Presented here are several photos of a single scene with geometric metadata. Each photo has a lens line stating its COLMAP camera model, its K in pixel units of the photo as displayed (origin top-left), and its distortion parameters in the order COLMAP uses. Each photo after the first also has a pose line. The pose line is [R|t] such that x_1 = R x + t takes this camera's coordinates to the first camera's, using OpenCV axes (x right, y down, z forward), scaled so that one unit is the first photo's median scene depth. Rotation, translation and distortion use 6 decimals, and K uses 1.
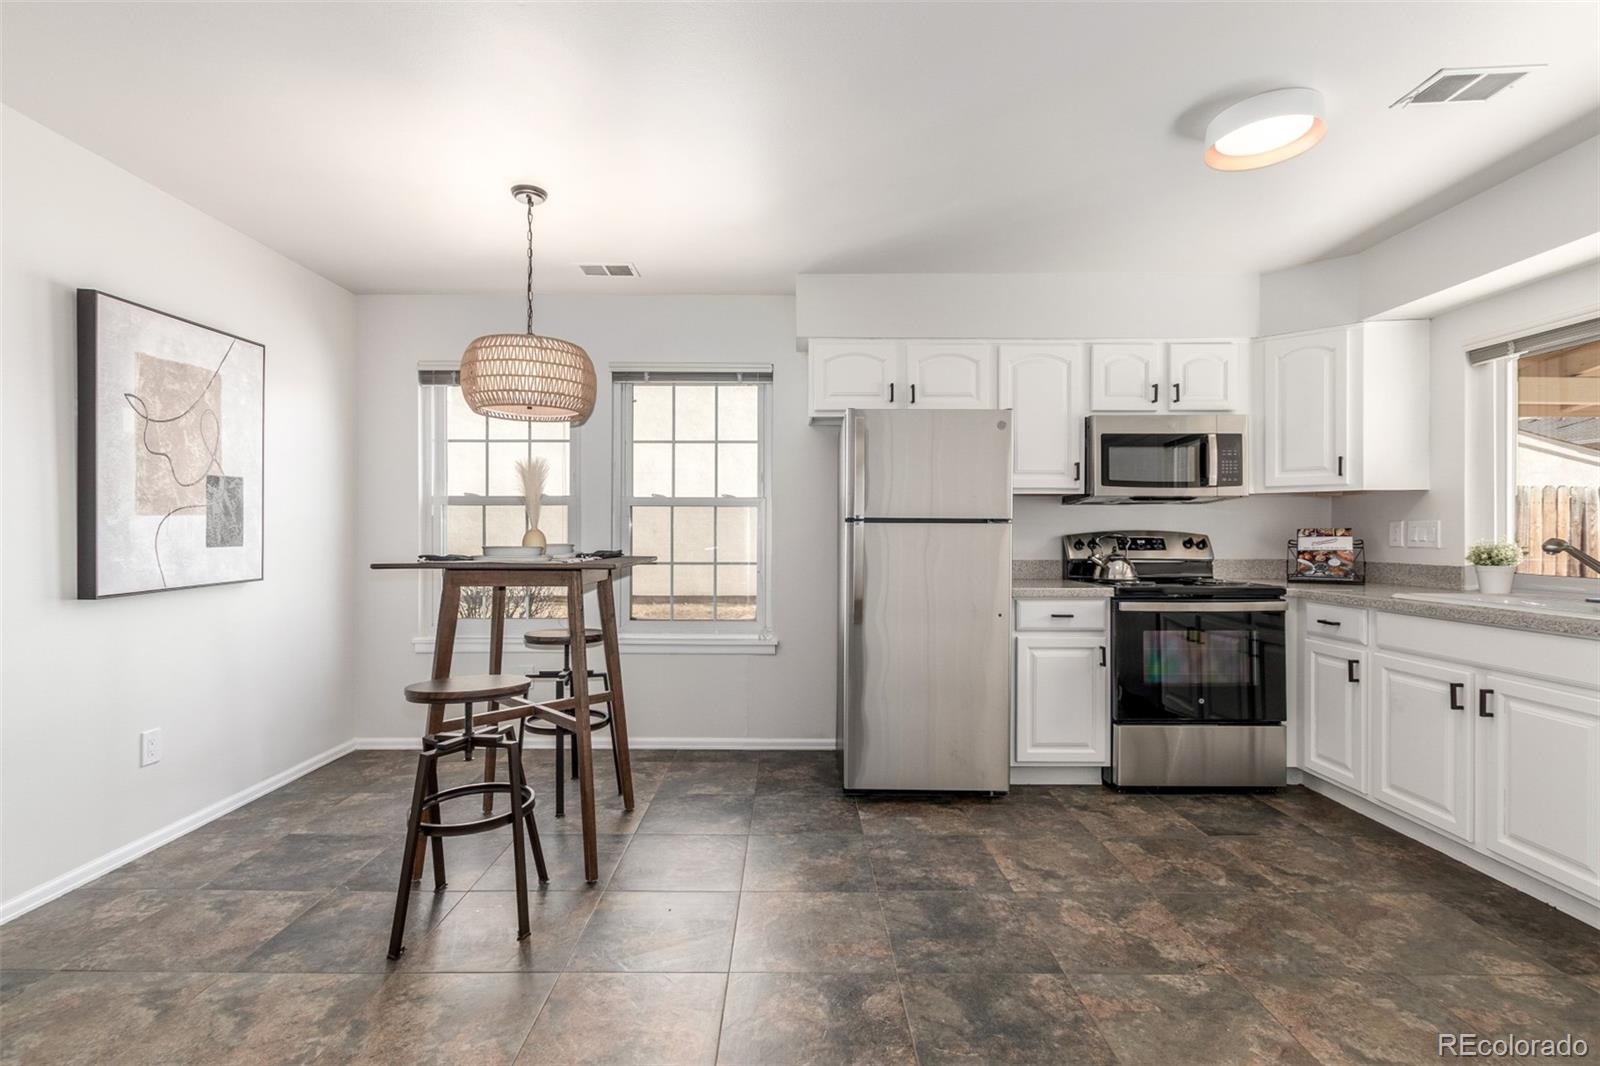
lens RADIAL K [[728.8, 0, 792.5], [0, 728.8, 533.3], [0, 0, 1]] dist [0.000601, -0.000005]
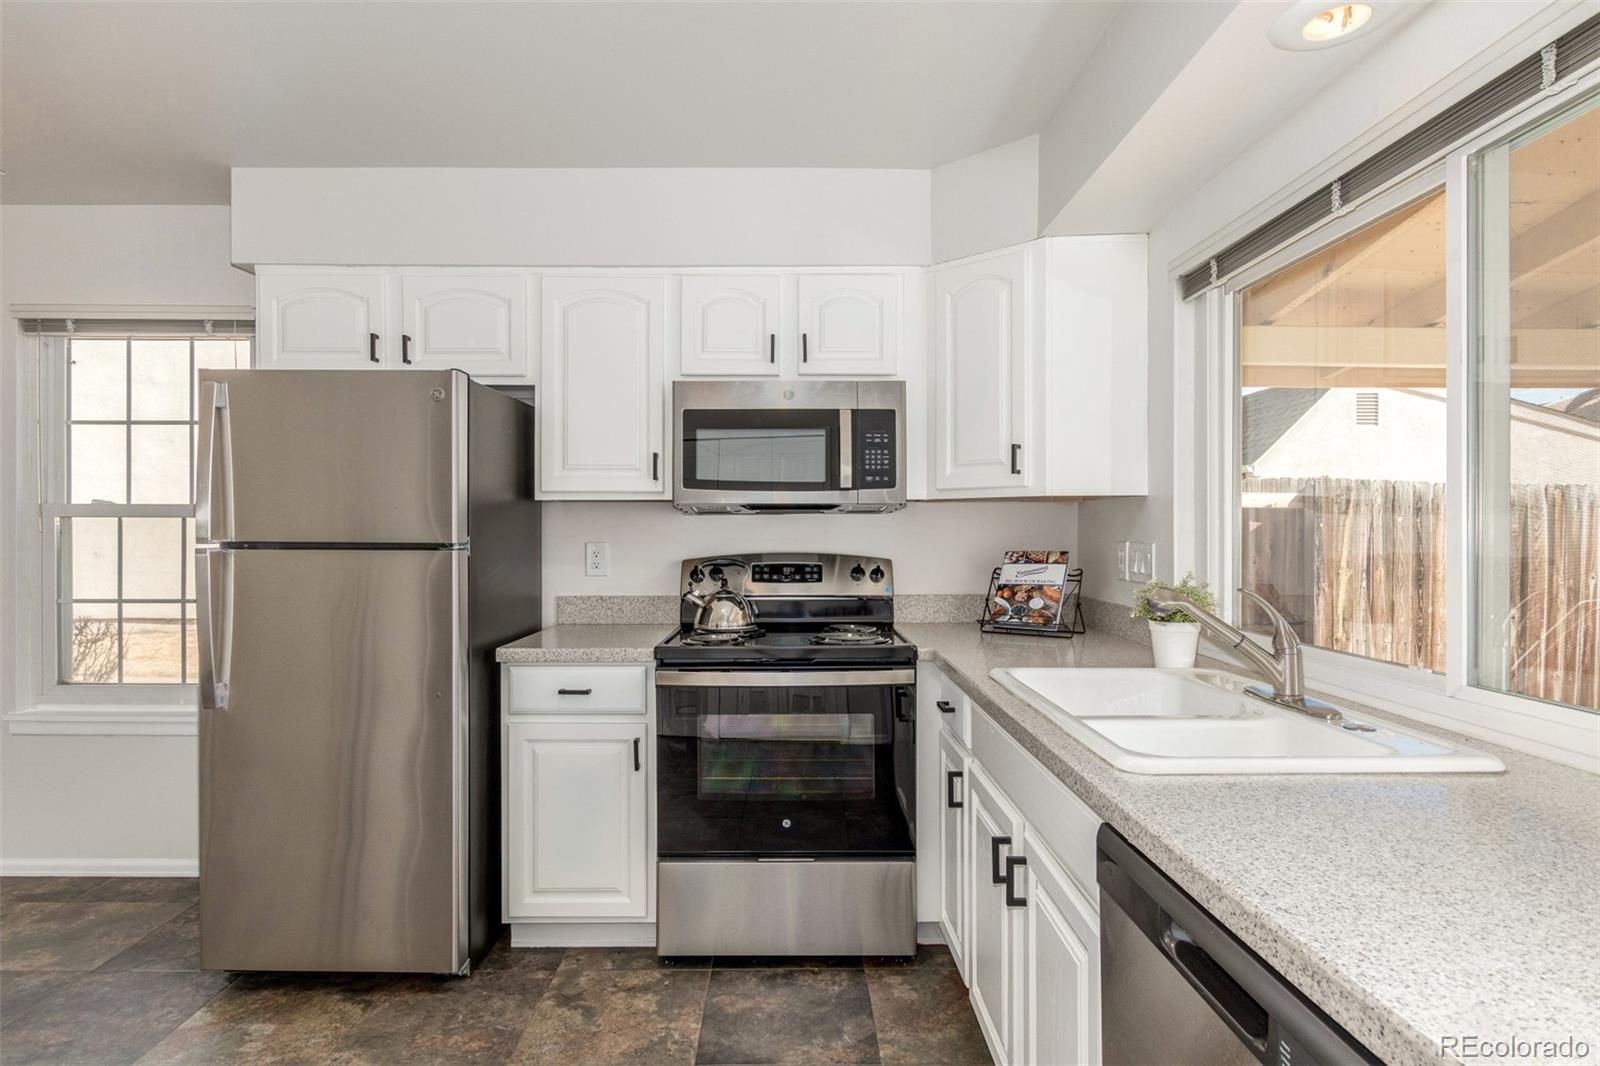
lens RADIAL K [[843.9, 0, 793.5], [0, 843.9, 536.2], [0, 0, 1]] dist [0.000172, -0.000530]
pose [[0.999933, -0.001241, 0.011482, 0.554577], [0.001187, 0.999988, 0.004662, -0.027210], [-0.011487, -0.004648, 0.999923, 0.252190]]
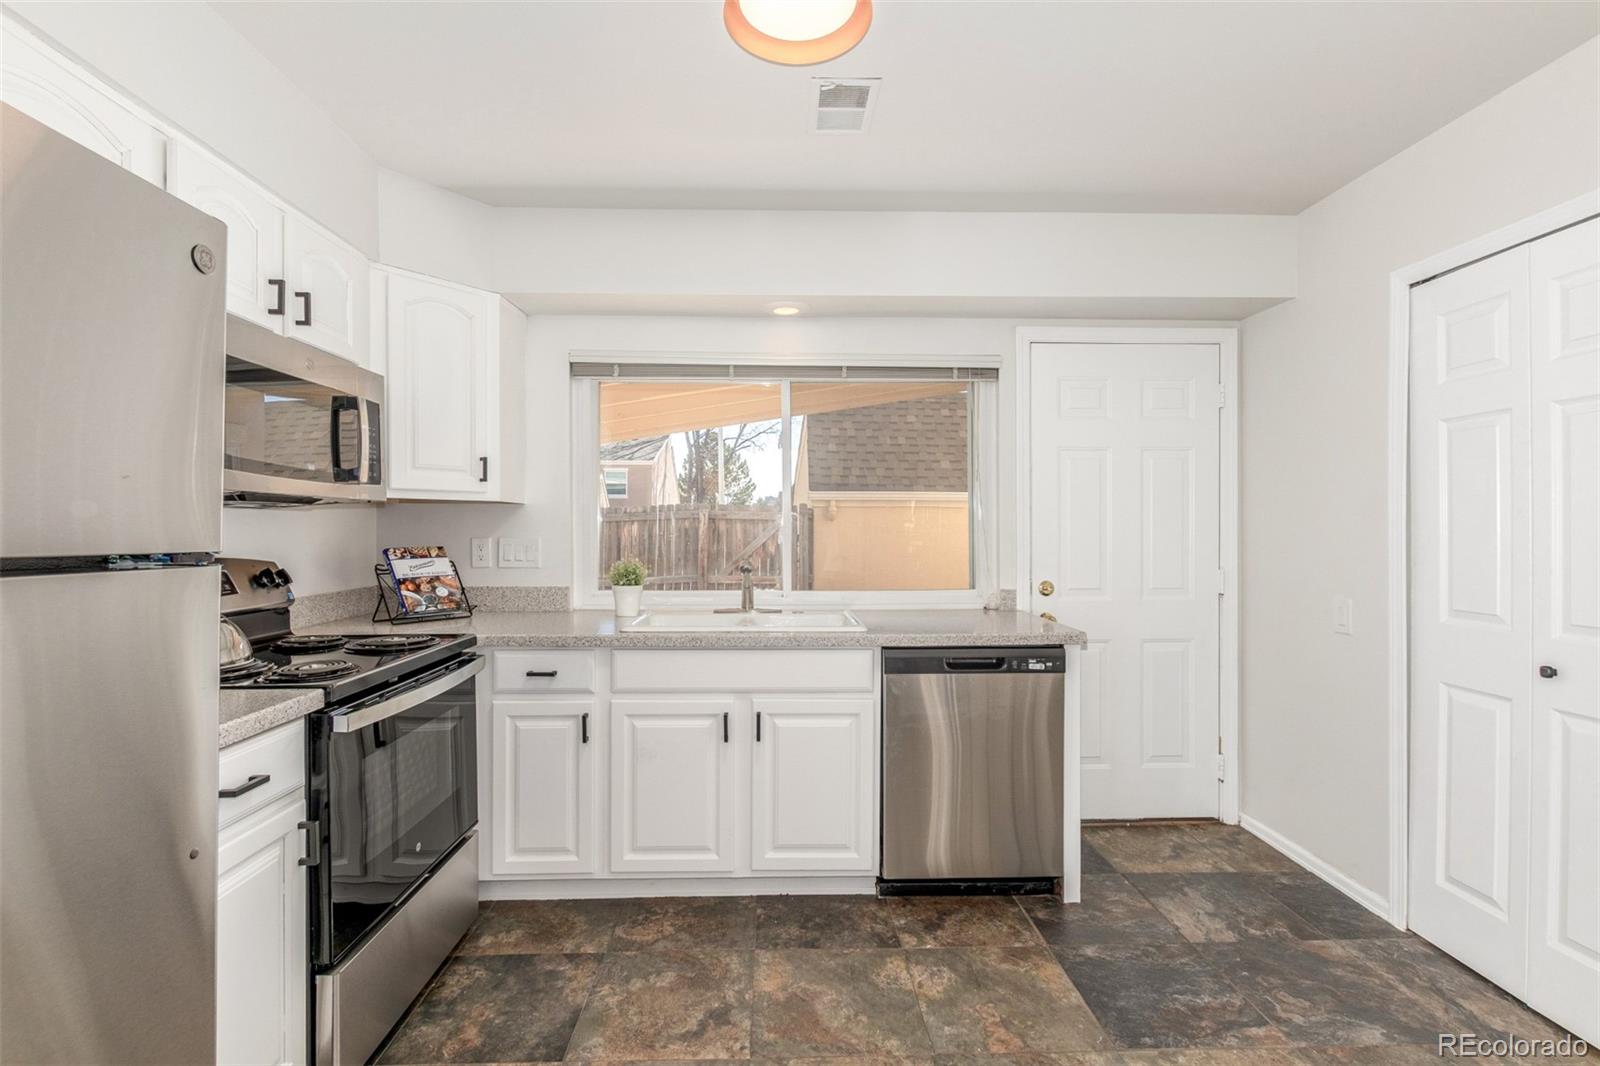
lens RADIAL K [[723.7, 0, 786.6], [0, 723.7, 534.8], [0, 0, 1]] dist [0.001349, 0.000263]
pose [[-0.028909, -0.007875, 0.999551, -0.034575], [-0.001128, 0.999969, 0.007846, -0.029025], [-0.999581, -0.000900, -0.028917, 0.711367]]
